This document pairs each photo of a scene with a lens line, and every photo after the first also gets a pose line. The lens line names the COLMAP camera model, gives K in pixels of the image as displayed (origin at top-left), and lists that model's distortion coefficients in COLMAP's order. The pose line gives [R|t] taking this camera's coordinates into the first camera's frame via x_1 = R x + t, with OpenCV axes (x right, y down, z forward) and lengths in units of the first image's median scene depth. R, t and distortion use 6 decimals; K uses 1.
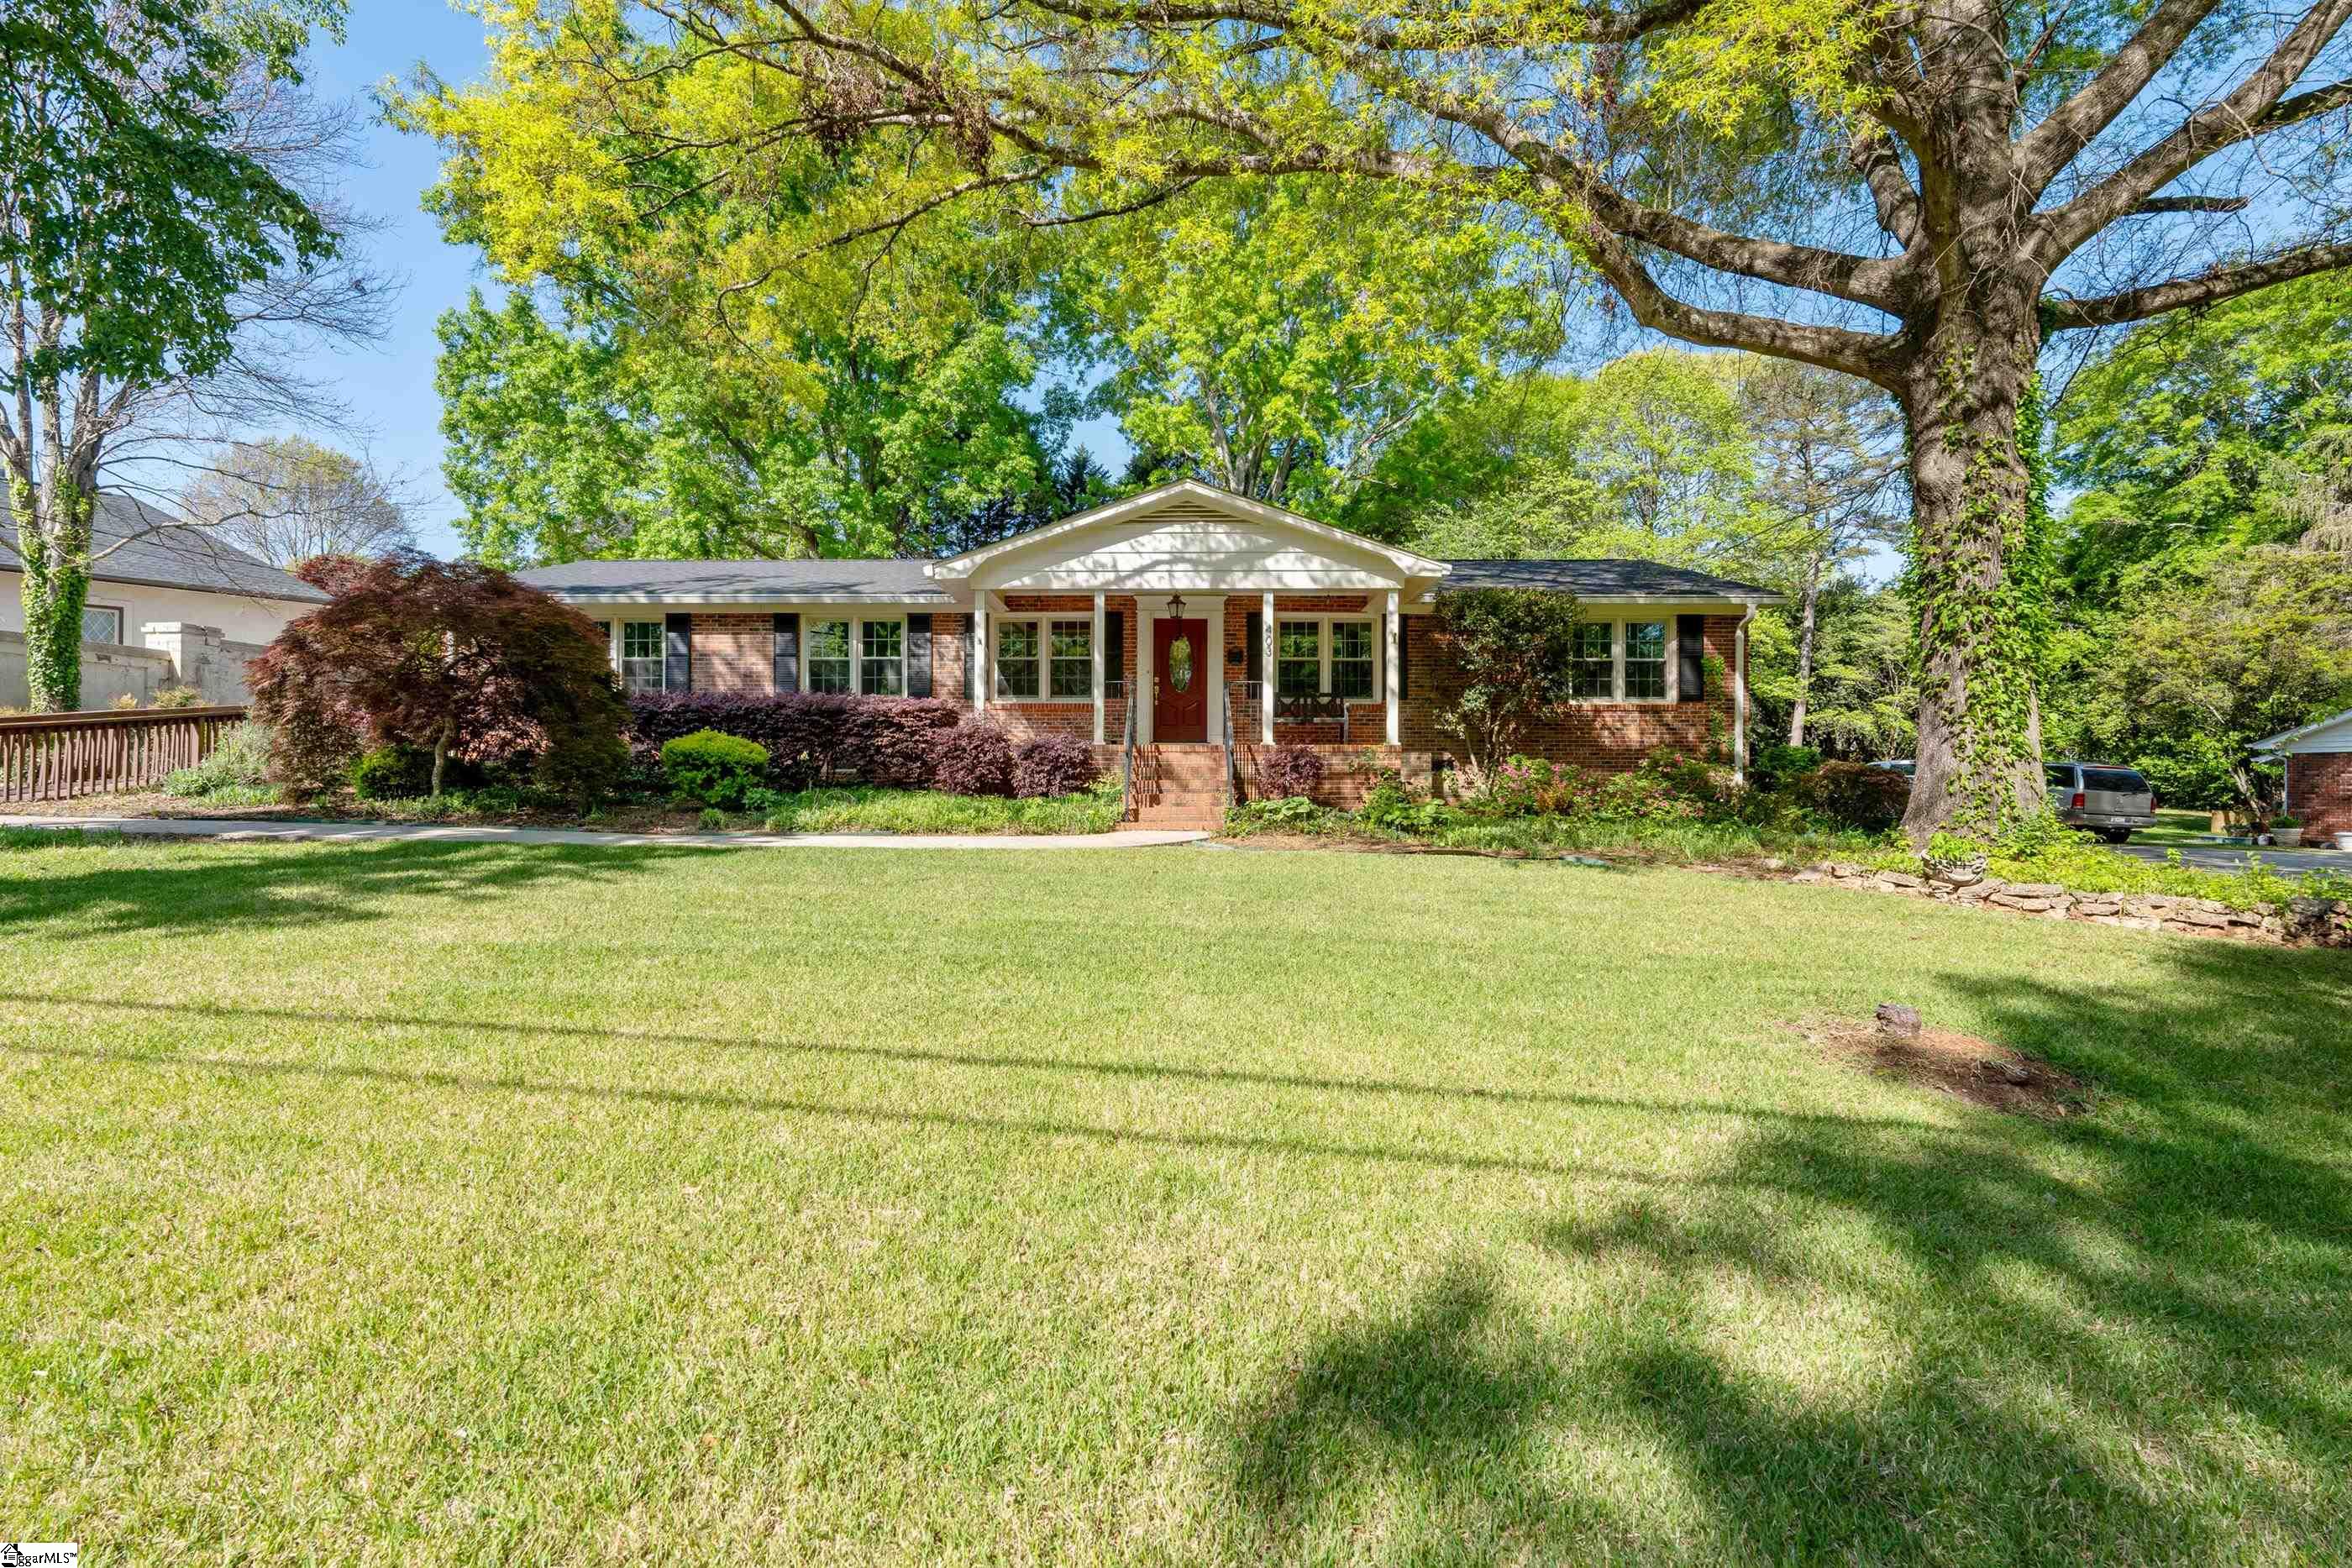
lens RADIAL K [[1023.1, 0, 1115.5], [0, 1023.1, 765.4], [0, 0, 1]] dist [-0.006639, 0.000847]
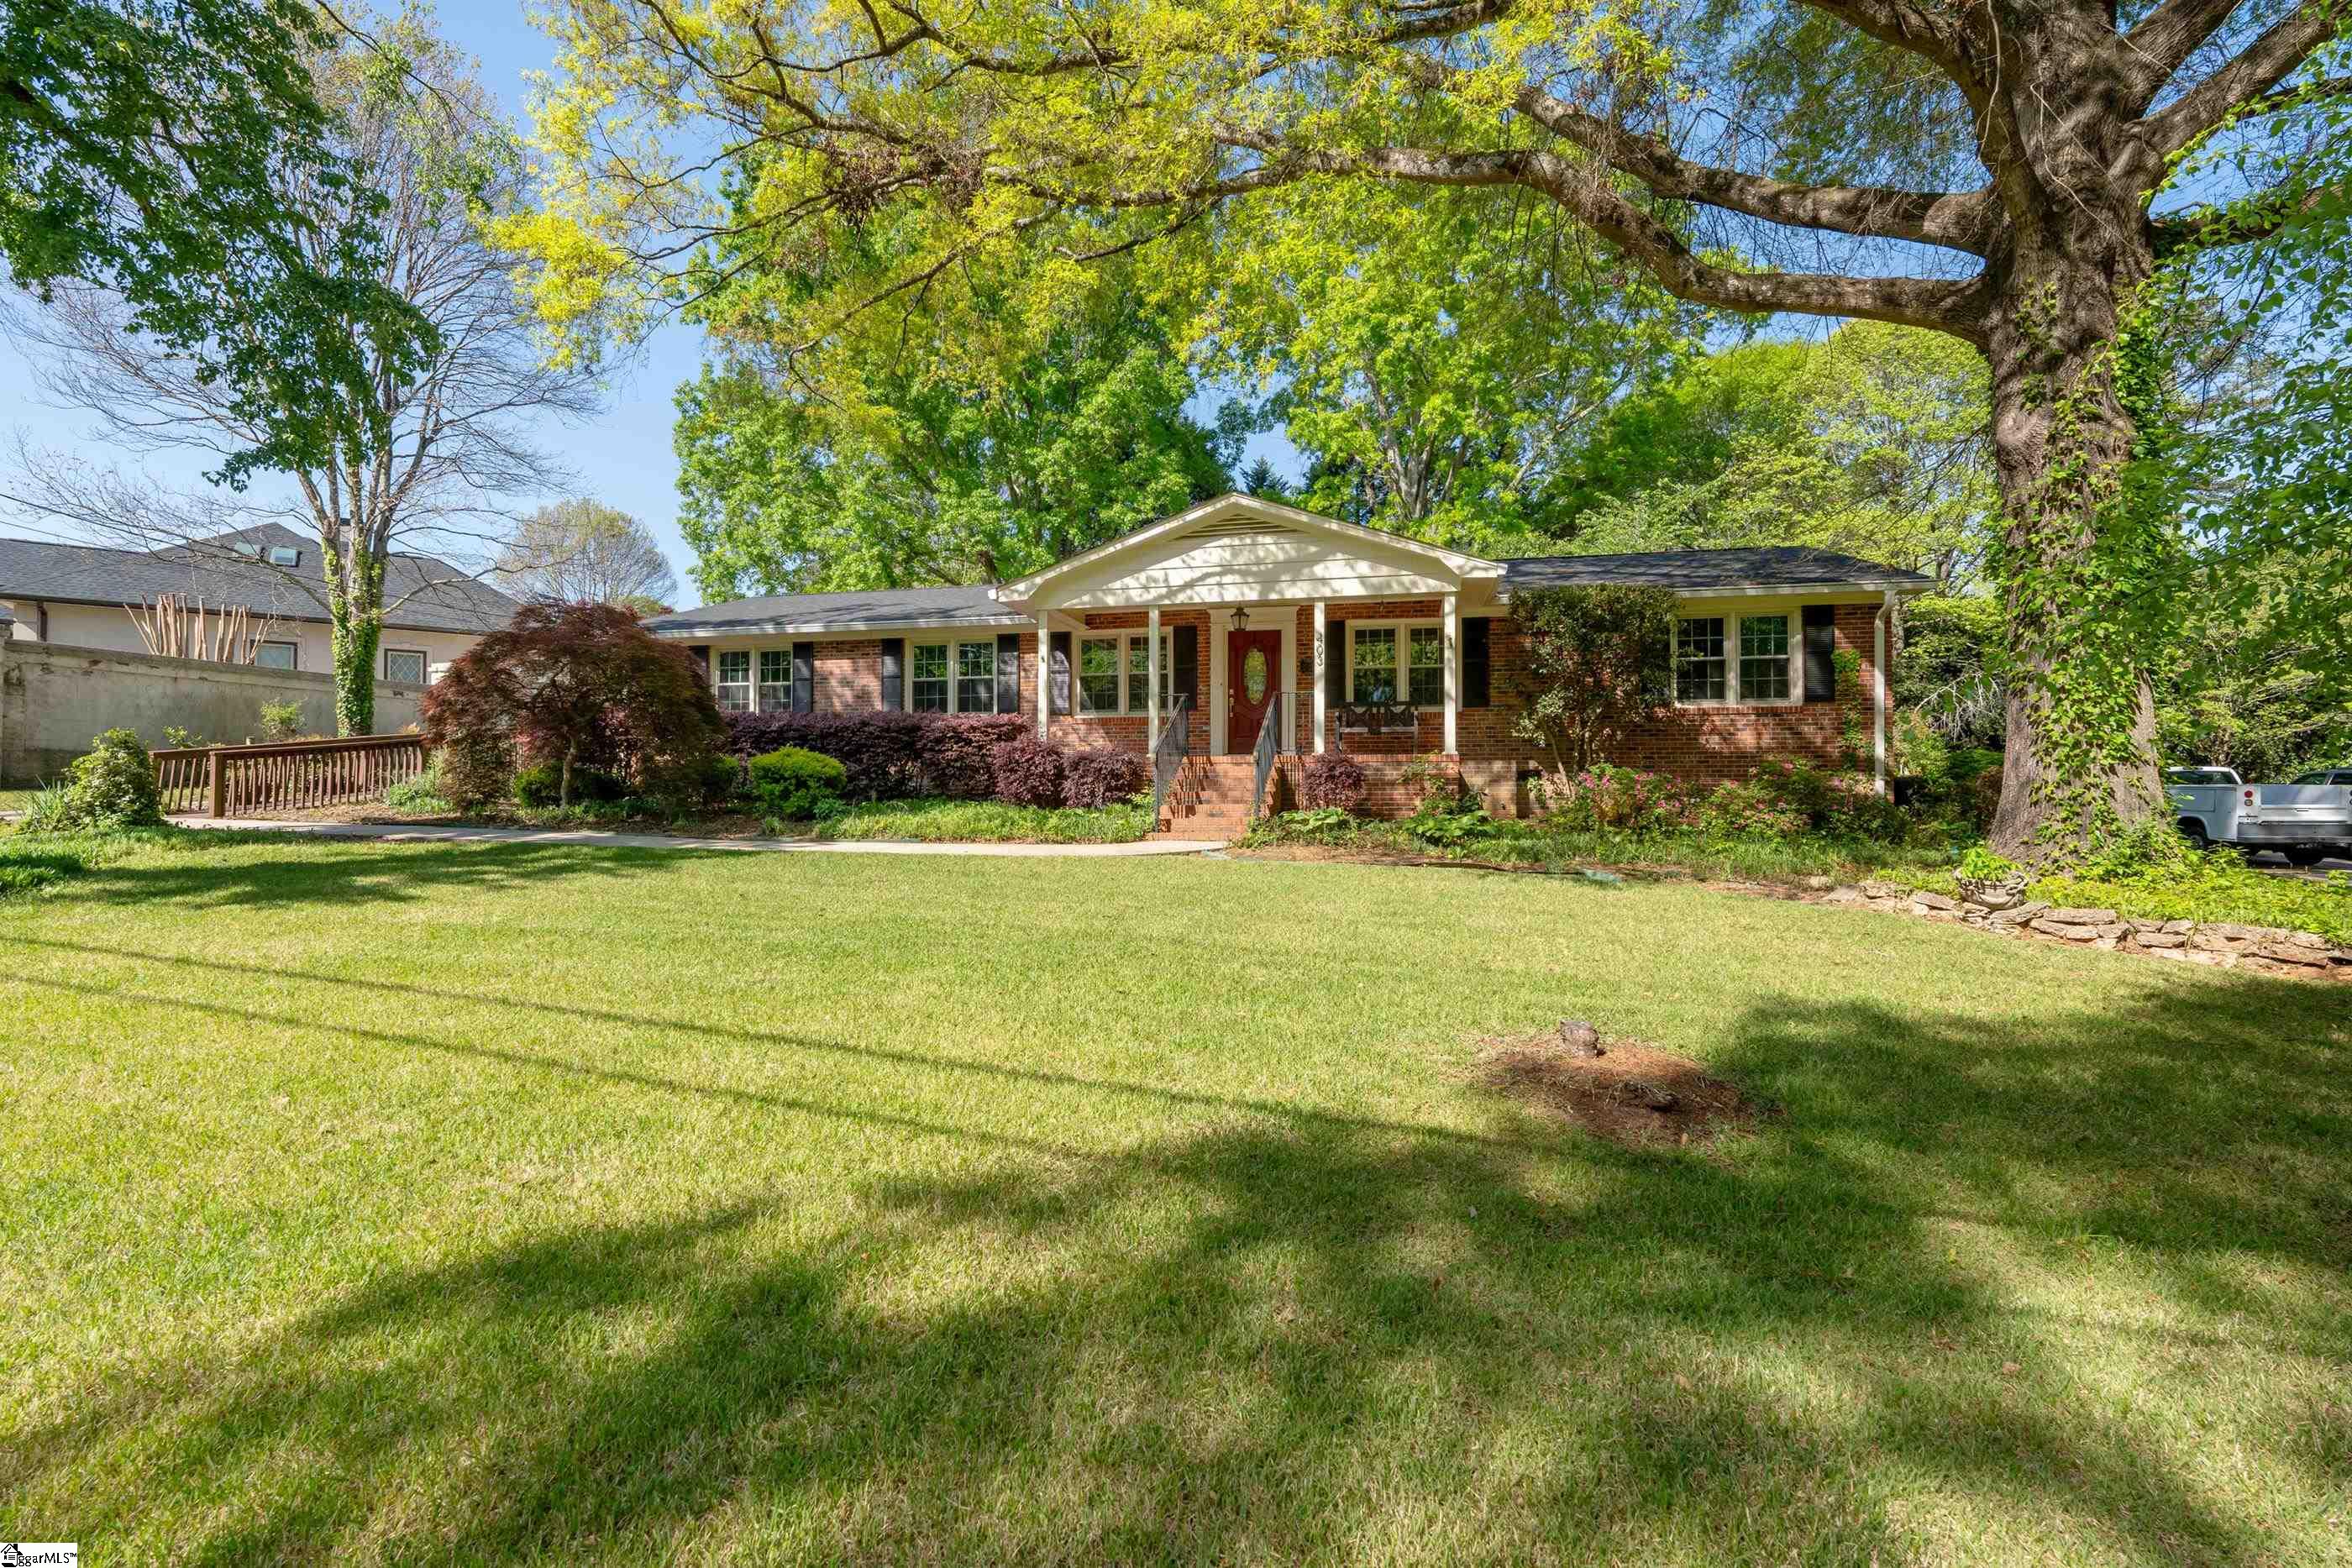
lens RADIAL K [[1023.1, 0, 1115.3], [0, 1023.1, 772.5], [0, 0, 1]] dist [-0.006639, 0.000847]
pose [[0.975823, -0.005894, -0.218483, 0.175469], [0.004371, 0.999963, -0.007454, 0.003334], [0.218519, 0.006318, 0.975812, -0.007076]]
